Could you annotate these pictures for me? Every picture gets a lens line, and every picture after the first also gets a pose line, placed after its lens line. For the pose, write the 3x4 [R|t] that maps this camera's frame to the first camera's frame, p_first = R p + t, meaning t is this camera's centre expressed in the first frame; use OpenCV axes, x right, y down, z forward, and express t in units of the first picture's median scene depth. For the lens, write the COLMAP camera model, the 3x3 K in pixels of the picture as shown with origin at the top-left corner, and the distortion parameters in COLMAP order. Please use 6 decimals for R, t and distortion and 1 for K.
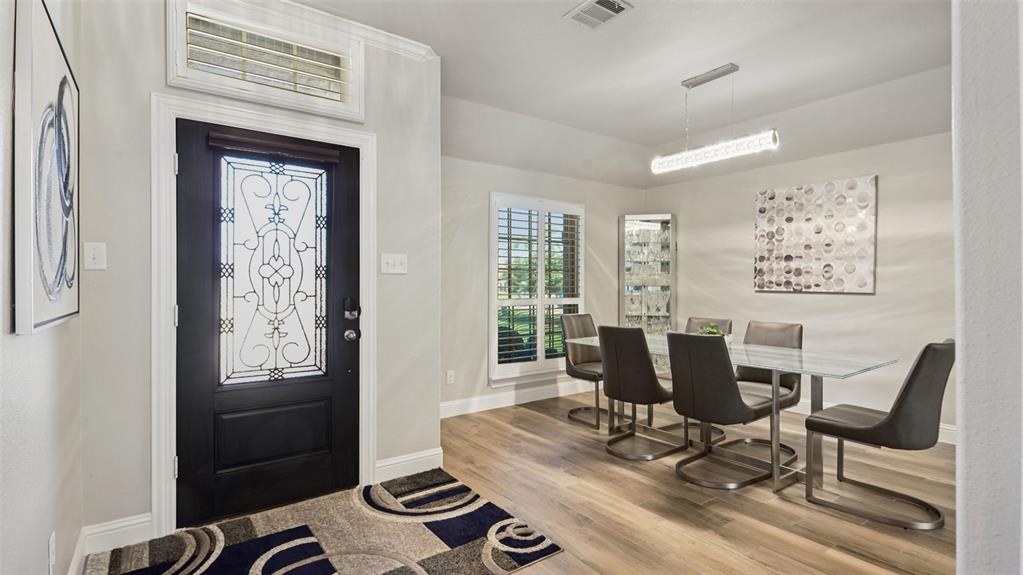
lens RADIAL K [[473.9, 0, 506.8], [0, 473.9, 285.7], [0, 0, 1]] dist [-0.000361, -0.000030]
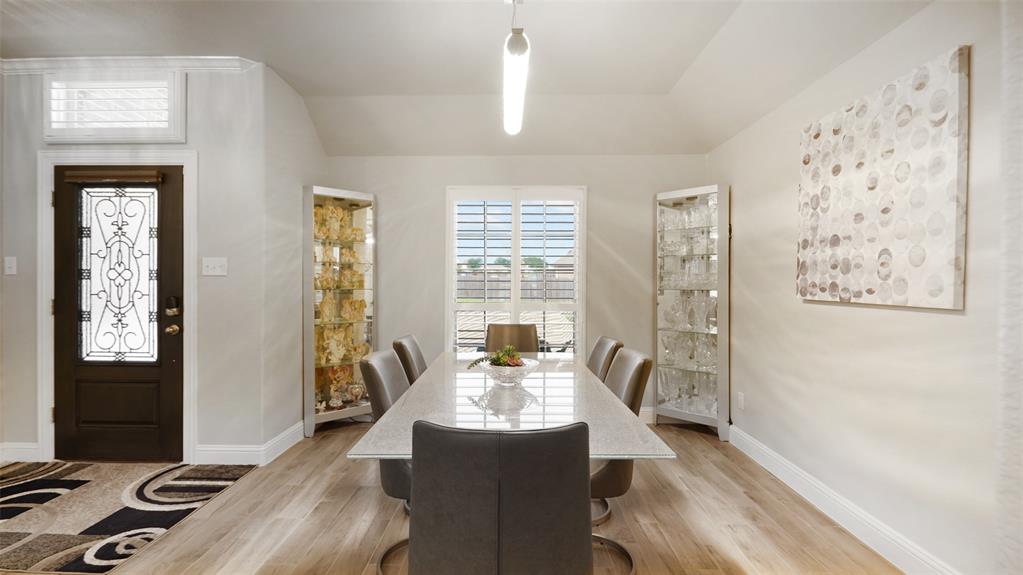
lens RADIAL K [[464.0, 0, 511.5], [0, 464.0, 287.5], [0, 0, 1]] dist [0.001338, -0.005536]
pose [[0.808665, 0.006327, -0.588236, 0.973408], [-0.006869, 0.999976, 0.001313, -0.004437], [0.588230, 0.002978, 0.808688, 0.562794]]
